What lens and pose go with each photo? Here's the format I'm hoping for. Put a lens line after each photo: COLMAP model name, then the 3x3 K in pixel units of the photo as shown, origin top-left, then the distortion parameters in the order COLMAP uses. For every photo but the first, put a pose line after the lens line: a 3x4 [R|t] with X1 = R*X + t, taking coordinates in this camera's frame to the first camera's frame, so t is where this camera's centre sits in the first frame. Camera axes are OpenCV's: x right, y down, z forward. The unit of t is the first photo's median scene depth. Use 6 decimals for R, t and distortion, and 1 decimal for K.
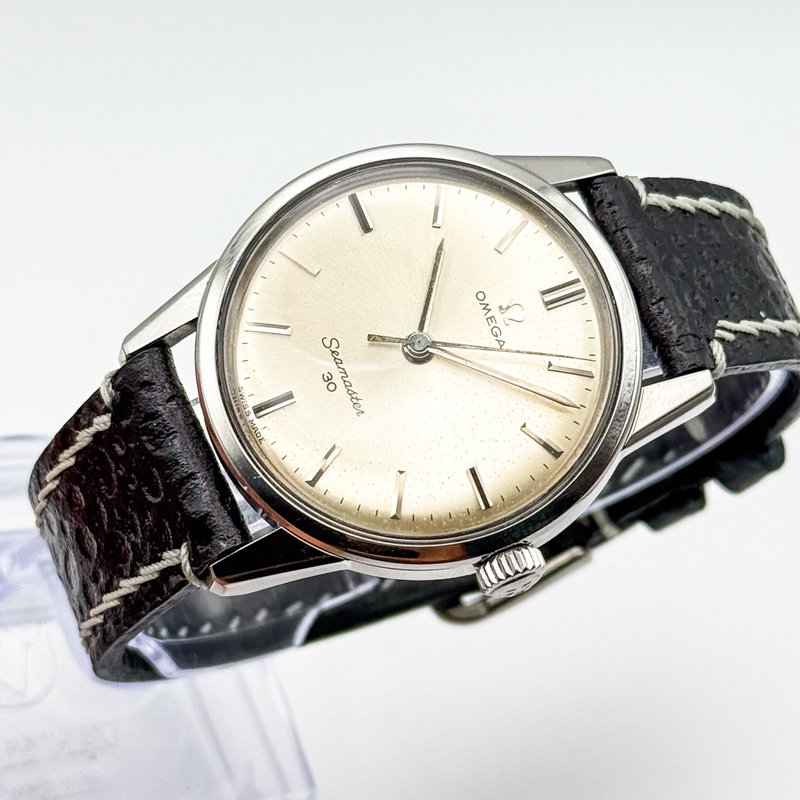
lens RADIAL K [[2797.1, 0, 400.0], [0, 2797.1, 400.0], [0, 0, 1]] dist [0.020420, -2.012927]
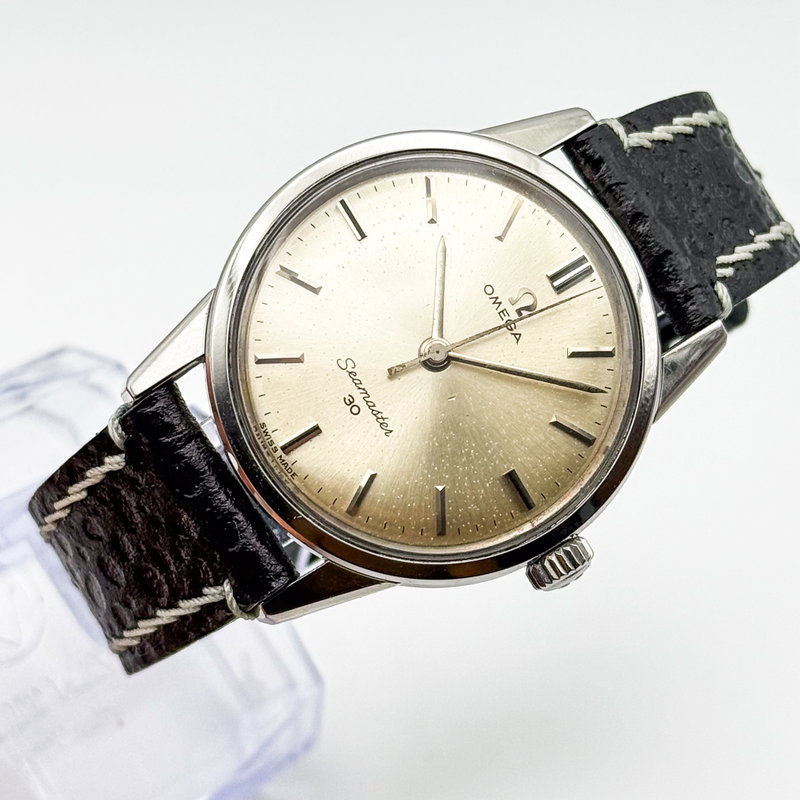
lens RADIAL K [[2797.1, 0, 400.0], [0, 2797.1, 400.0], [0, 0, 1]] dist [0.020420, -2.012927]
pose [[0.982742, -0.158613, 0.095185, -0.098421], [0.133119, 0.963692, 0.231469, -0.225092], [-0.128443, -0.214803, 0.968175, 0.050306]]
